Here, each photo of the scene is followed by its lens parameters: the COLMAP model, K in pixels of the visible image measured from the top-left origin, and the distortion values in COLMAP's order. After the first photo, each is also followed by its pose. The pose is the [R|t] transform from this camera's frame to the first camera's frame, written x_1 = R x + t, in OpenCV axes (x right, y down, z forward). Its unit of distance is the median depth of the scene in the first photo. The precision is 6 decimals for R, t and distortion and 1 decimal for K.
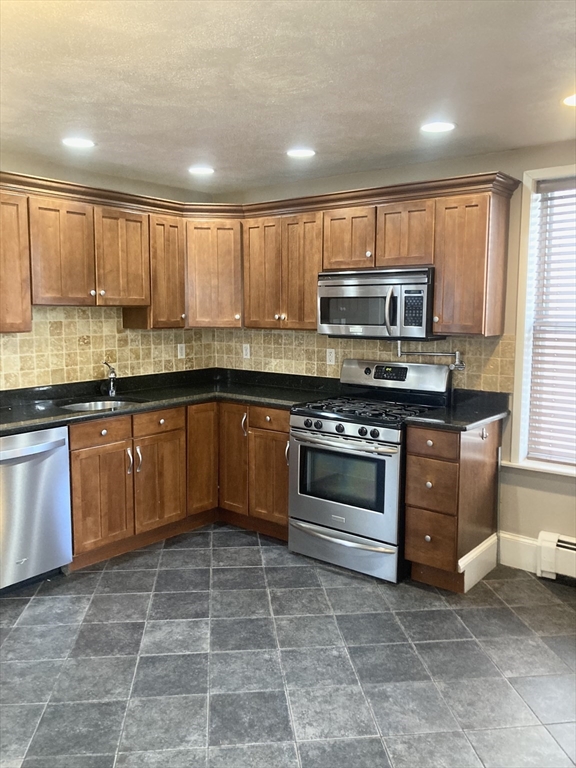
lens RADIAL K [[628.9, 0, 287.8], [0, 628.9, 377.2], [0, 0, 1]] dist [0.032802, -0.039988]
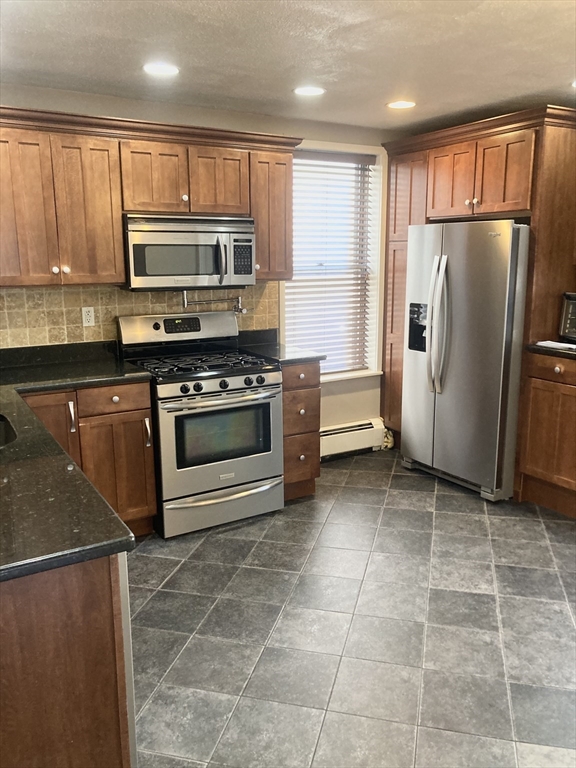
lens RADIAL K [[628.9, 0, 292.8], [0, 628.9, 385.6], [0, 0, 1]] dist [0.032802, -0.039988]
pose [[0.343638, -0.199502, 0.917667, -0.759288], [0.108055, 0.979084, 0.172391, -0.070931], [-0.932865, 0.039918, 0.358008, 0.554823]]
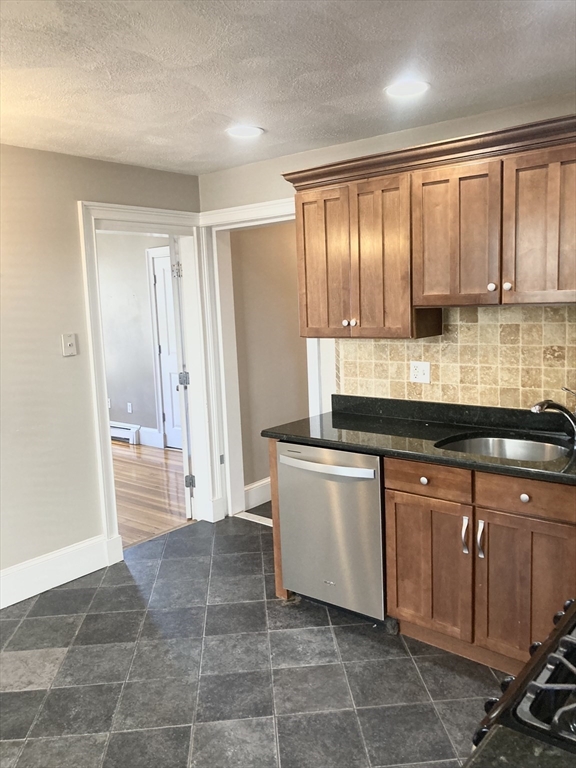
lens RADIAL K [[628.9, 0, 297.1], [0, 628.9, 385.8], [0, 0, 1]] dist [0.032802, -0.039988]
pose [[-0.014931, 0.137483, -0.990392, 0.421804], [-0.076460, 0.987445, 0.138227, -0.111330], [0.996961, 0.077789, -0.004232, 0.842429]]
